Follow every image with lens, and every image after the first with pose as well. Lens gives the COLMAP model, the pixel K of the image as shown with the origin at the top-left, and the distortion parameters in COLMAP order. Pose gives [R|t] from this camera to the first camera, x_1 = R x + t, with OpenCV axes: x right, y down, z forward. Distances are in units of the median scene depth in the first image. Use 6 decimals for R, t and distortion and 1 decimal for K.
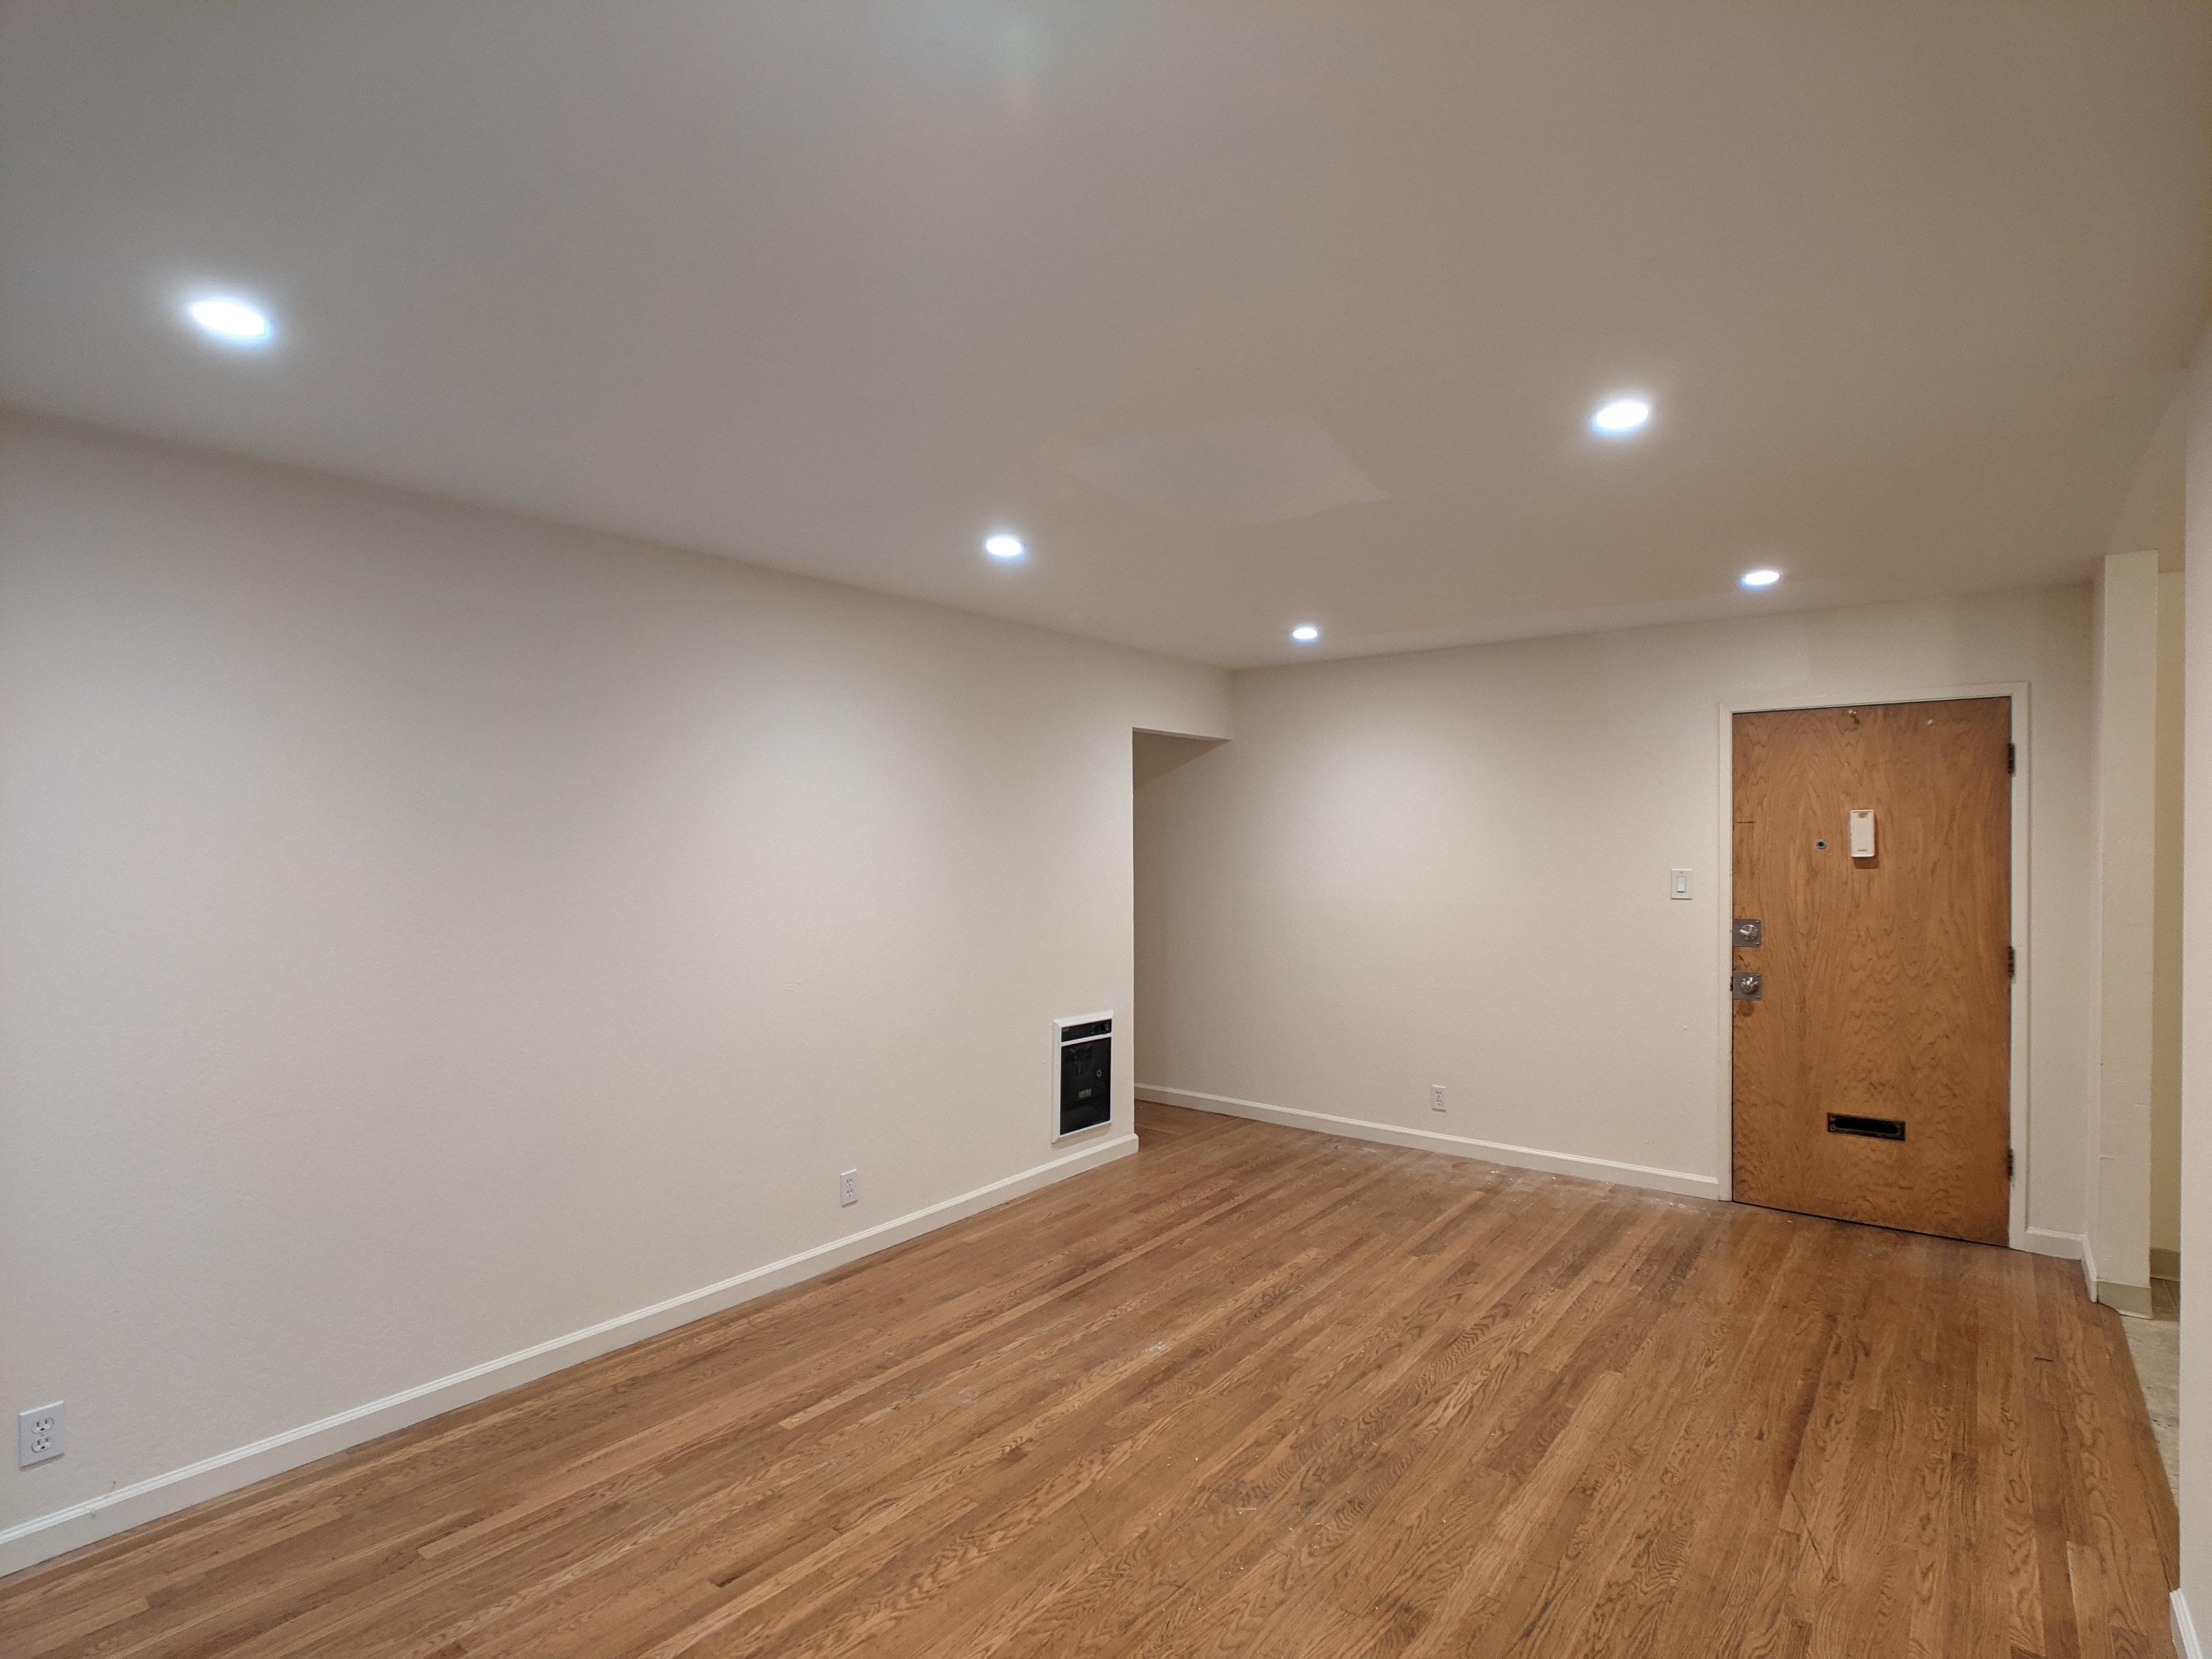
lens RADIAL K [[1140.8, 0, 1121.2], [0, 1140.8, 841.5], [0, 0, 1]] dist [-0.005621, -0.001584]
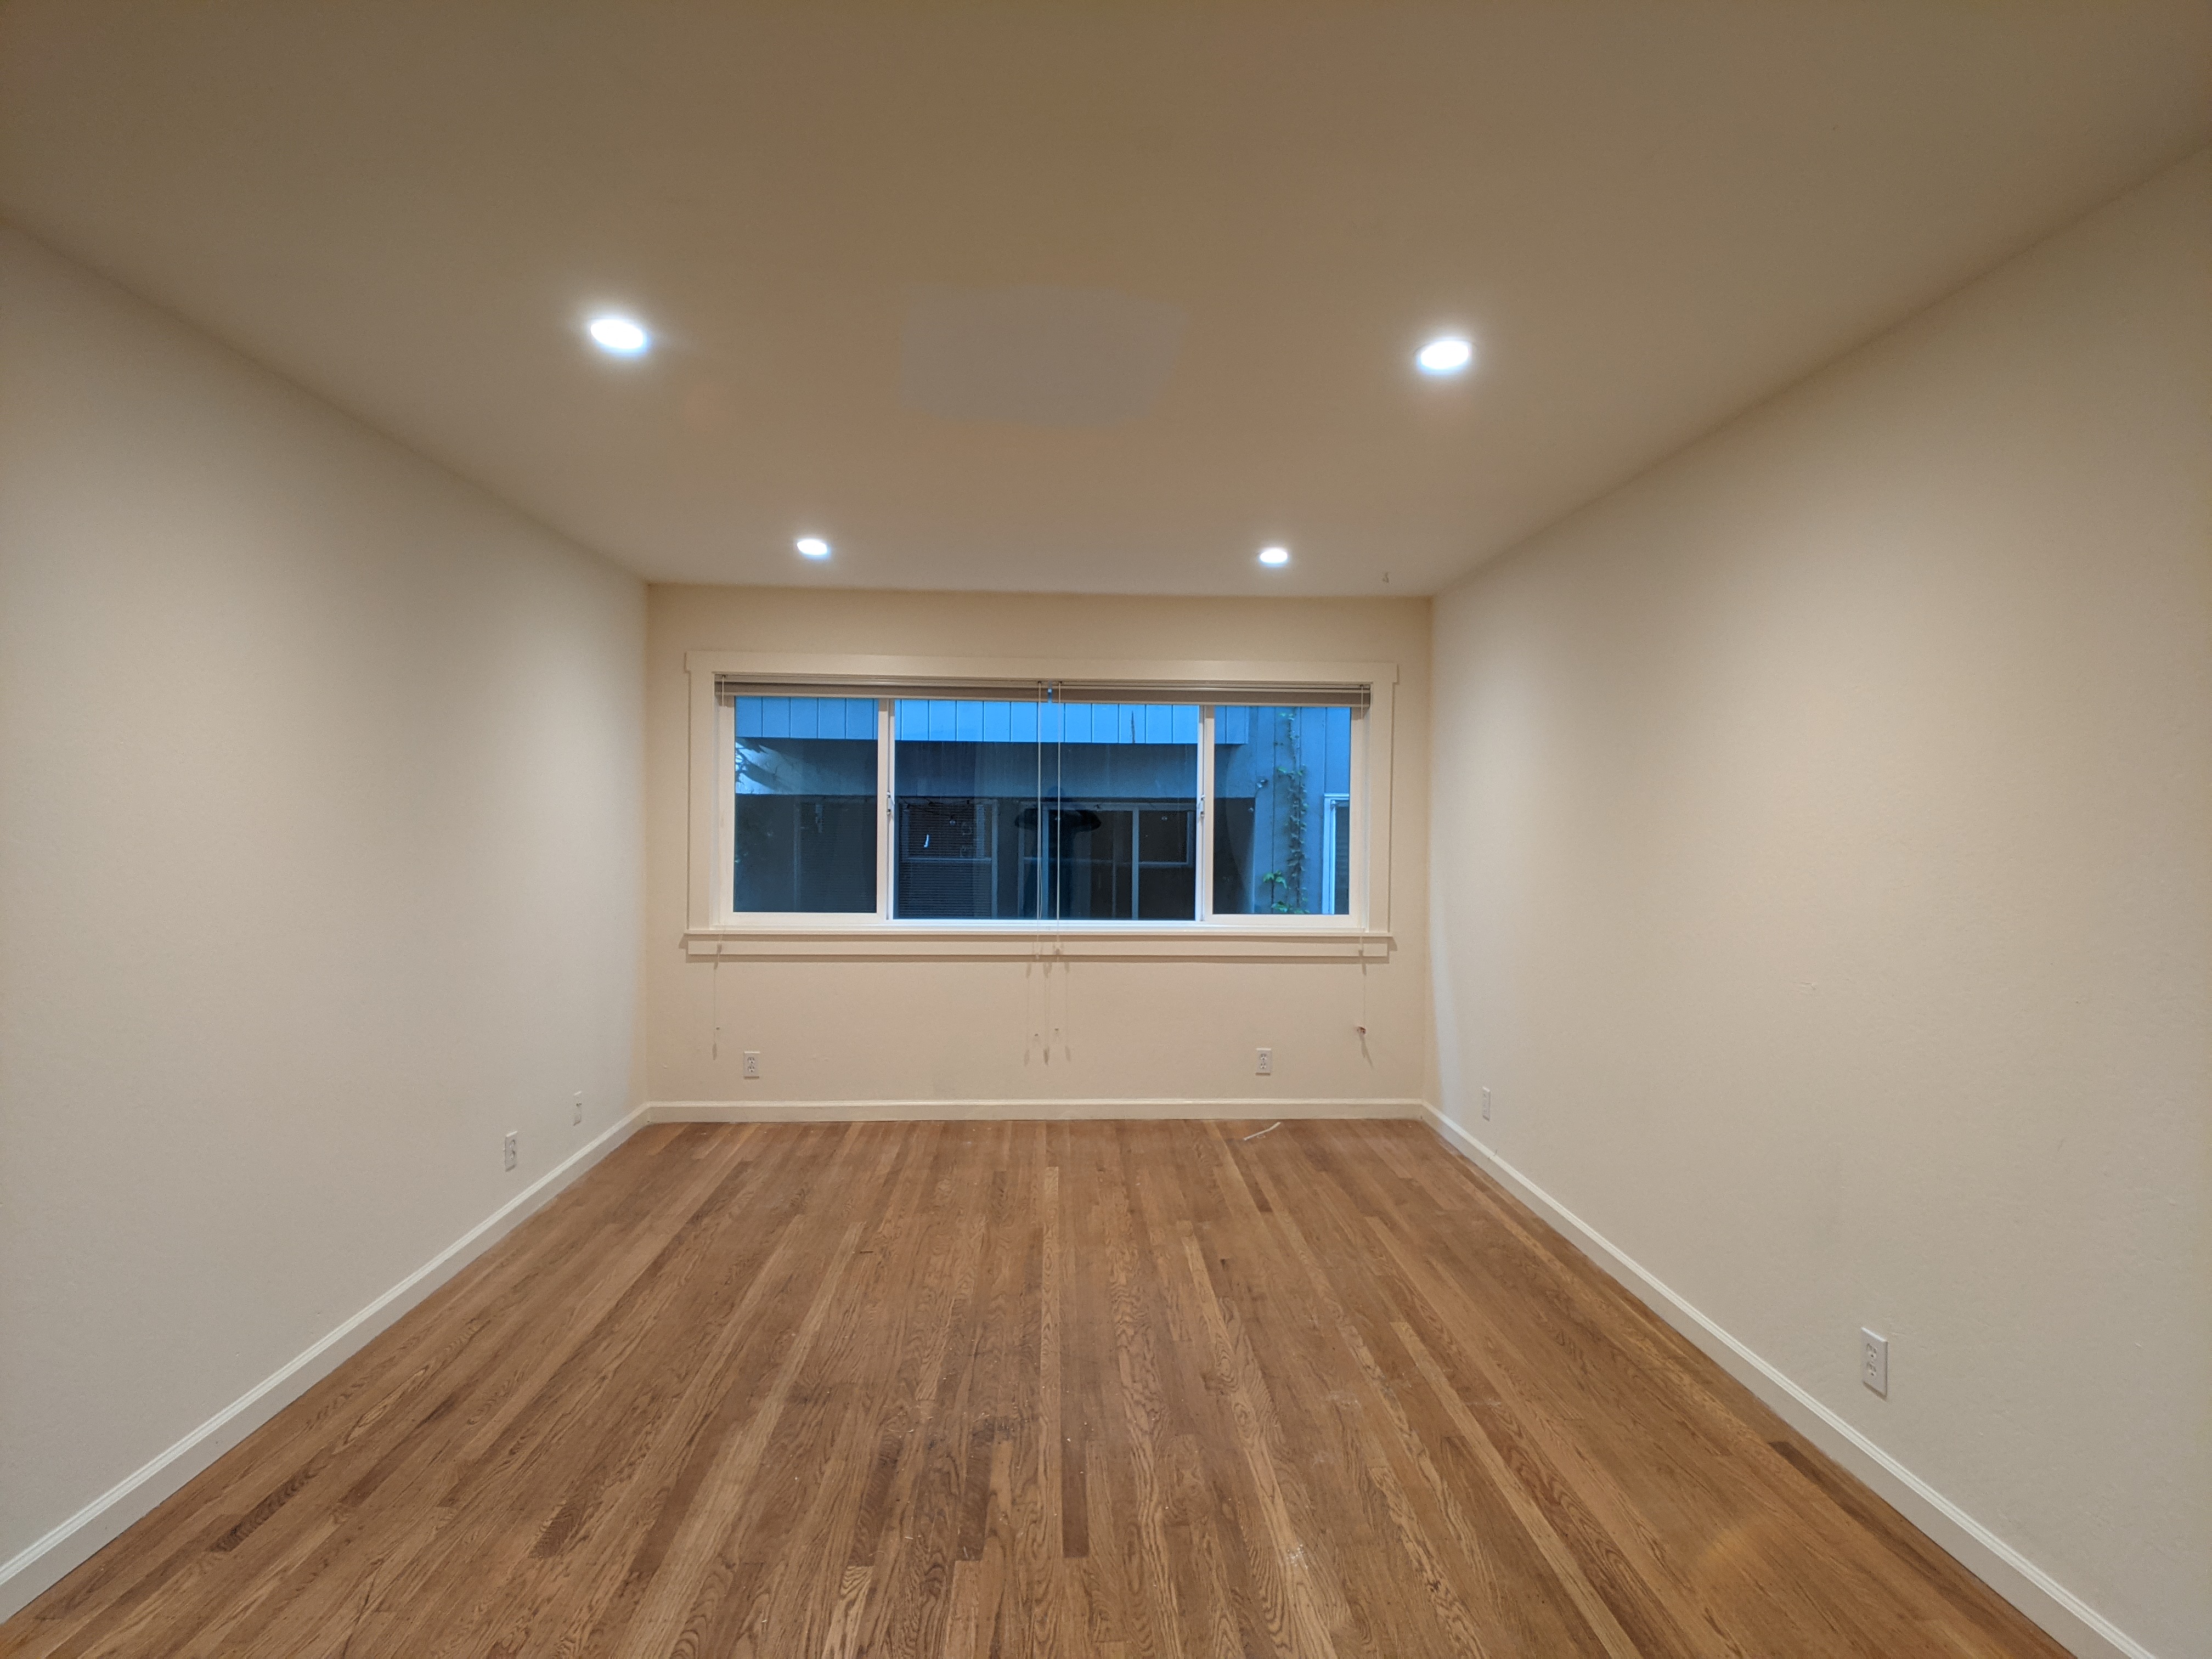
lens RADIAL K [[1133.9, 0, 1114.3], [0, 1133.9, 822.5], [0, 0, 1]] dist [-0.013688, -0.001572]
pose [[-0.763478, -0.001517, -0.645832, 0.455716], [-0.010785, 0.999888, 0.010401, 0.024794], [0.645744, 0.014906, -0.763408, 1.242461]]
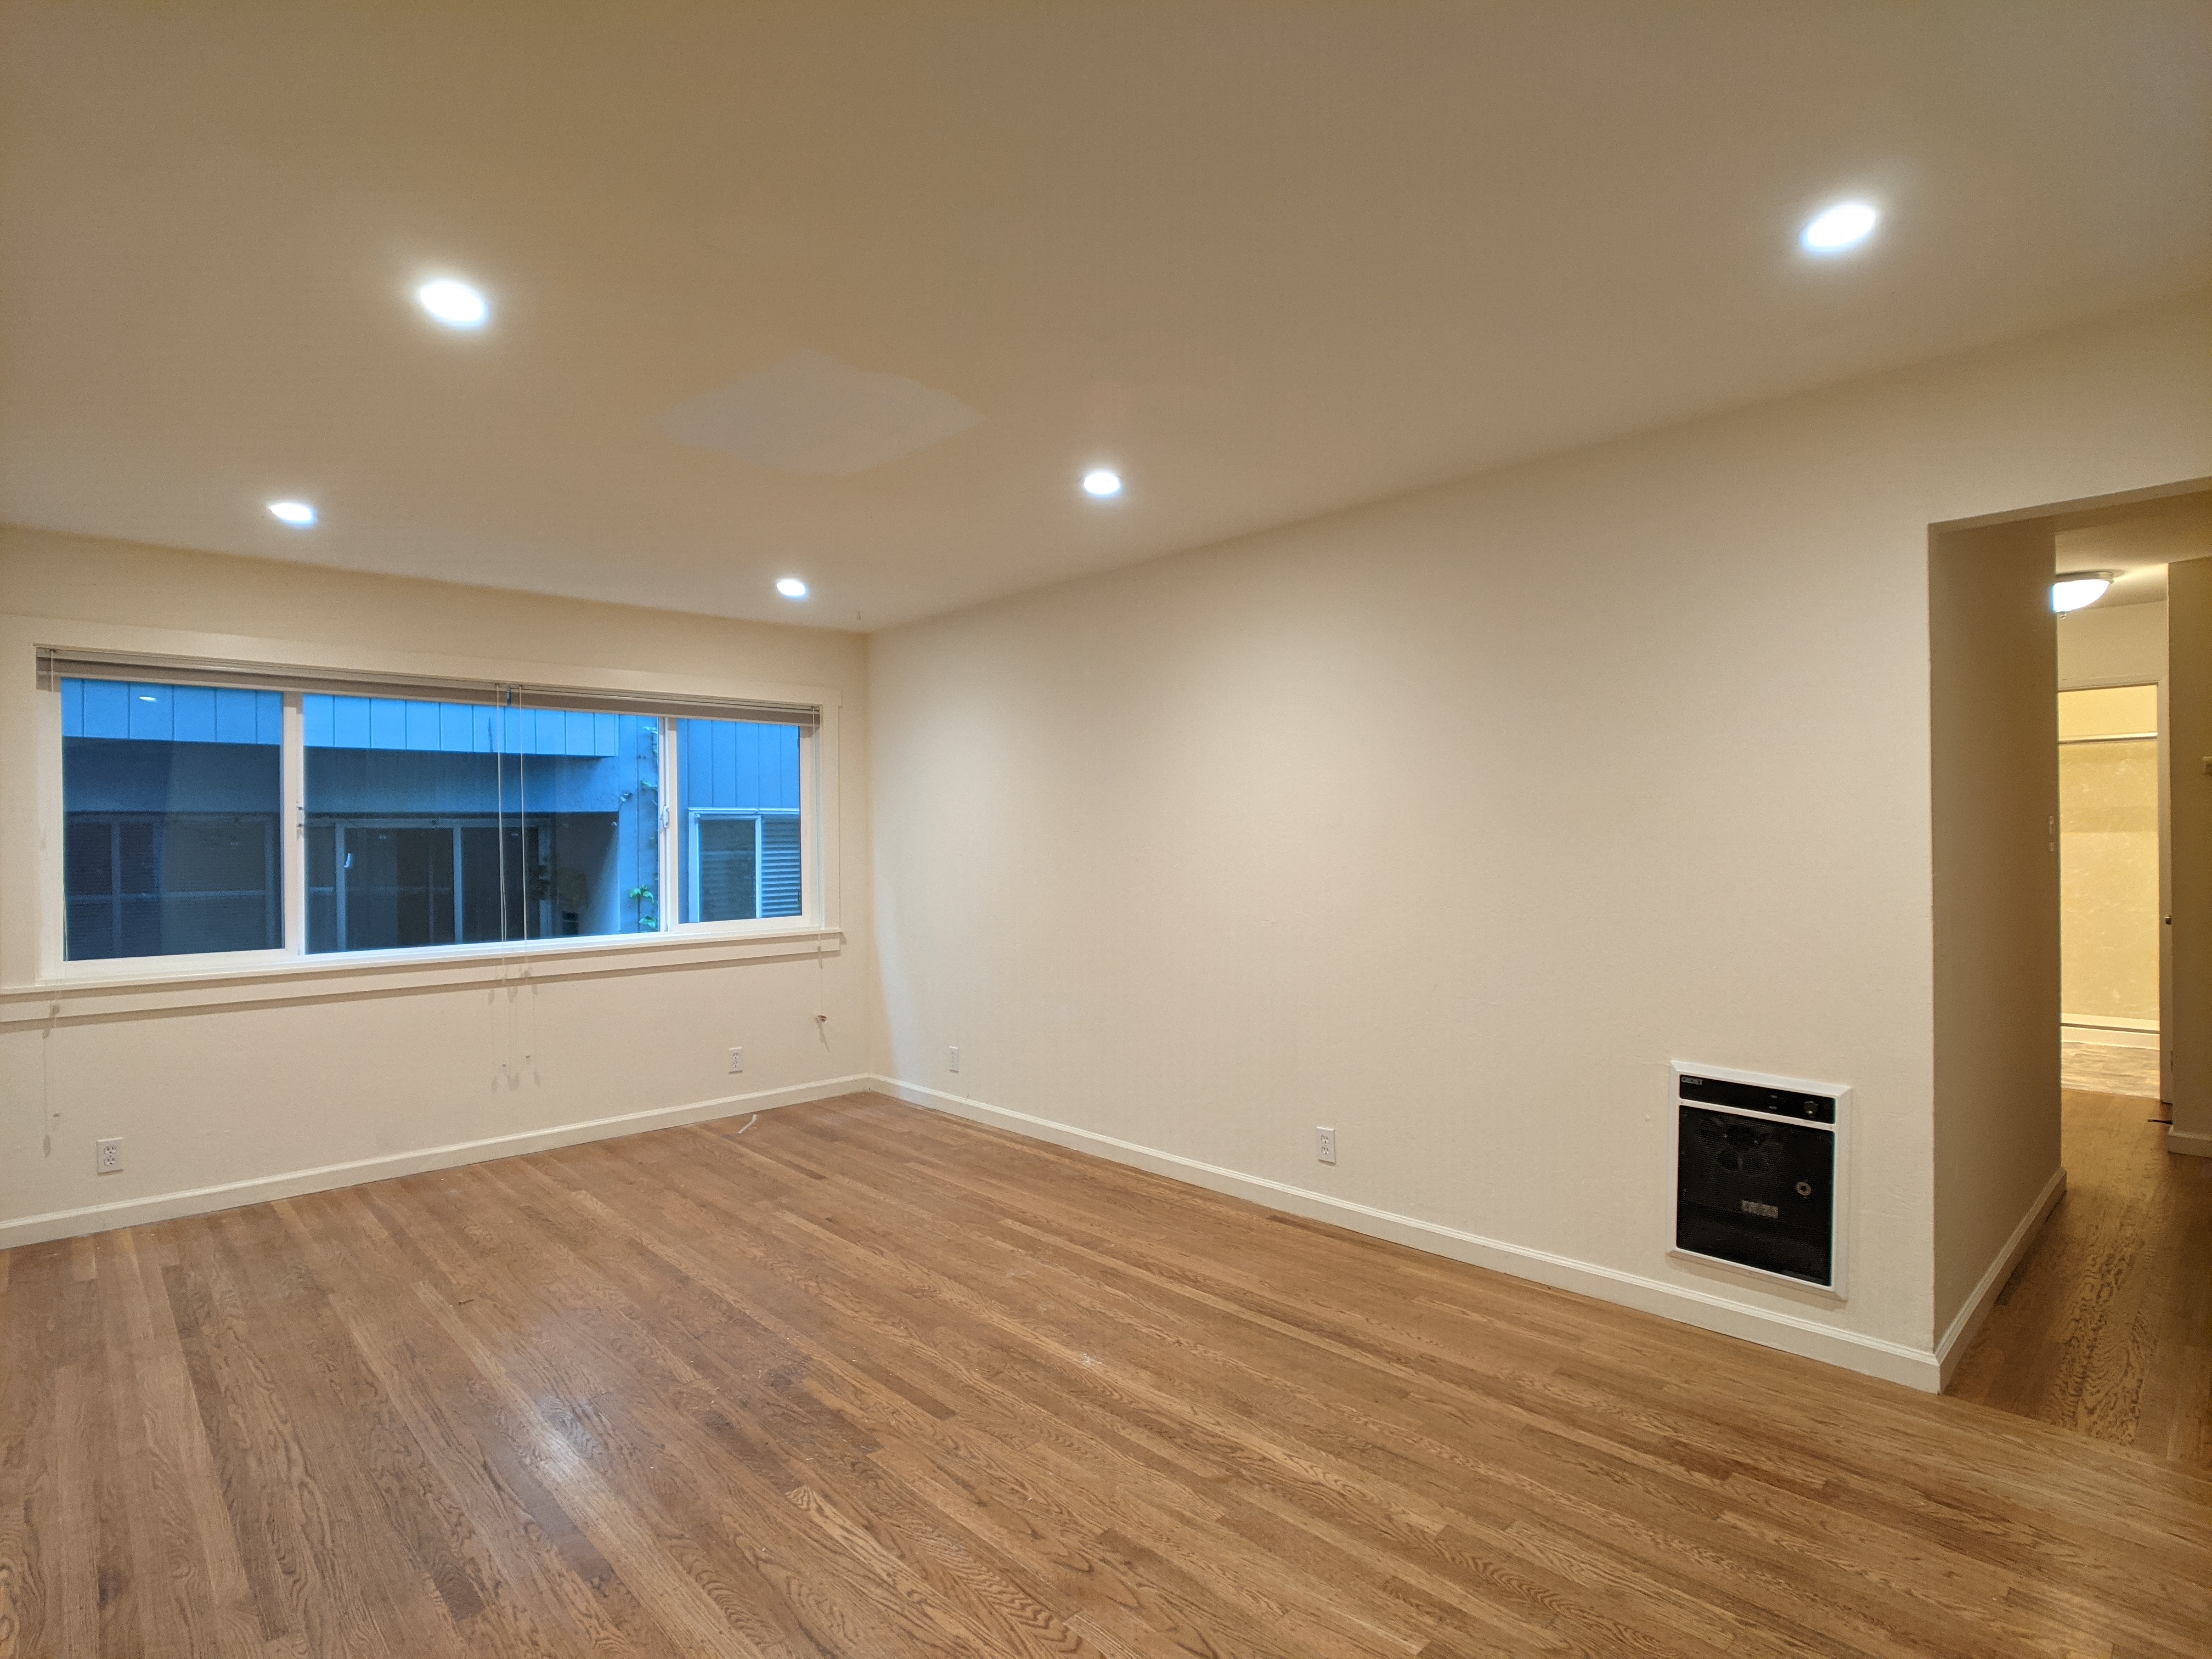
lens RADIAL K [[1132.8, 0, 1096.6], [0, 1132.8, 838.2], [0, 0, 1]] dist [-0.021018, 0.001443]
pose [[-0.162768, 0.006662, -0.986642, 0.766956], [0.006453, 0.999963, 0.005688, 0.039006], [0.986643, -0.005441, -0.162805, 1.011623]]
